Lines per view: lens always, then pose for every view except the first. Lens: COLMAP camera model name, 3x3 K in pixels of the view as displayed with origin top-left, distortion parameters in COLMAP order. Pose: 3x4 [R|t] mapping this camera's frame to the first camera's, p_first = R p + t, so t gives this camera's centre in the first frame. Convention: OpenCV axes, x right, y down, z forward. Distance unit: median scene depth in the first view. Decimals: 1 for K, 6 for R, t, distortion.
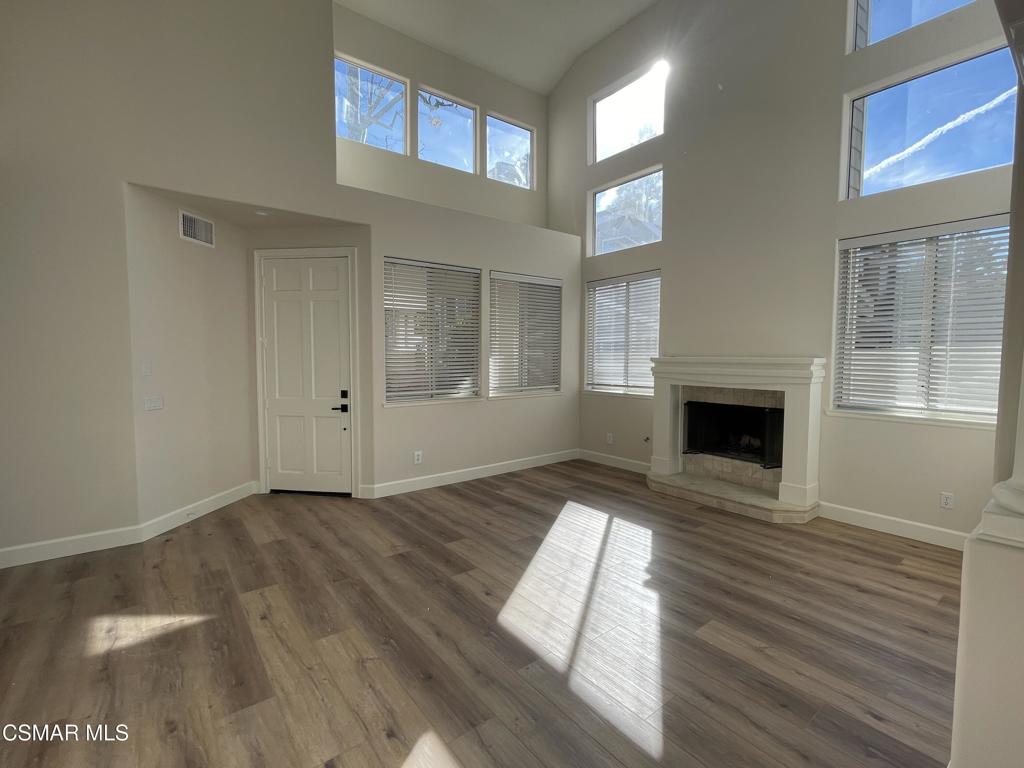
lens RADIAL K [[466.3, 0, 513.3], [0, 466.3, 381.3], [0, 0, 1]] dist [-0.003383, -0.000263]
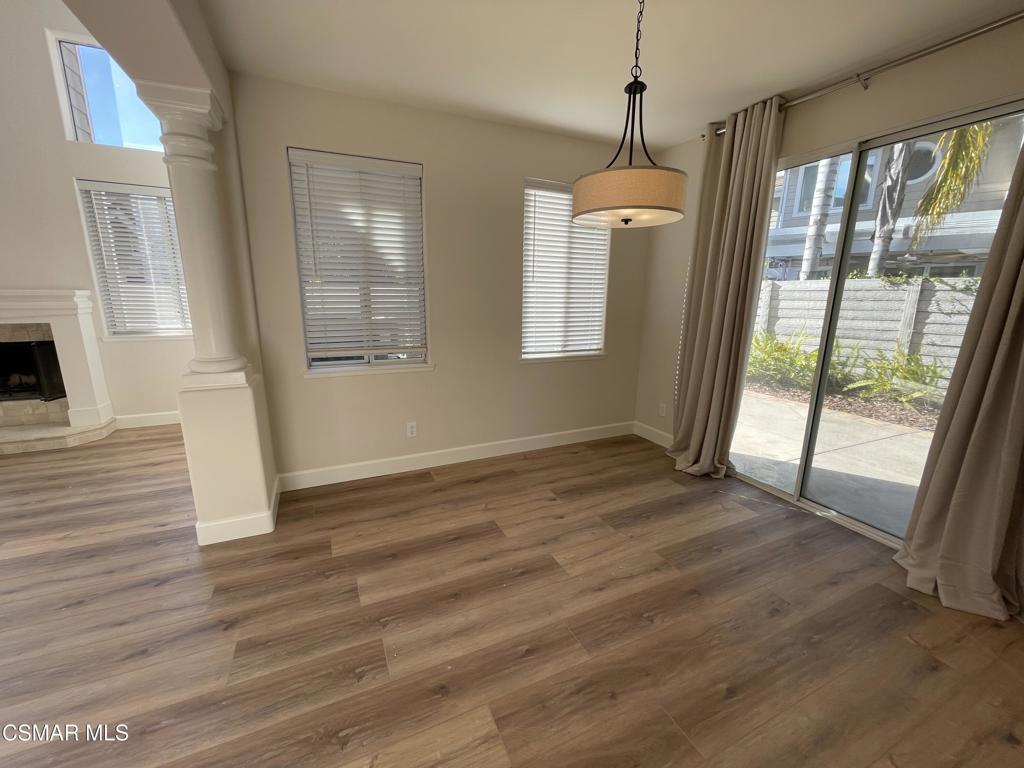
lens RADIAL K [[413.0, 0, 509.4], [0, 413.0, 382.3], [0, 0, 1]] dist [-0.004564, 0.001585]
pose [[0.235536, -0.204738, 0.950055, -0.063900], [0.045730, 0.978810, 0.199597, 0.013051], [-0.970789, -0.003567, 0.239908, -0.186999]]
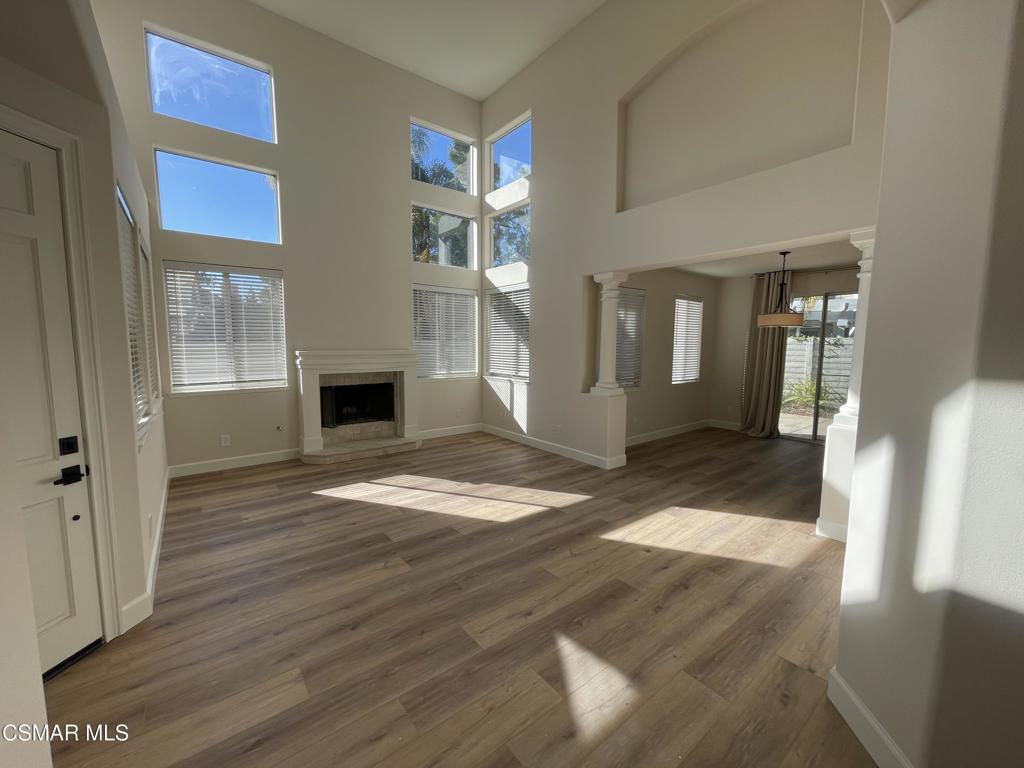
lens RADIAL K [[413.0, 0, 506.5], [0, 413.0, 383.5], [0, 0, 1]] dist [-0.004564, 0.001585]
pose [[0.004038, -0.099046, 0.995075, -0.794928], [0.052675, 0.993722, 0.098698, -0.053880], [-0.998604, 0.052017, 0.009230, 0.575156]]
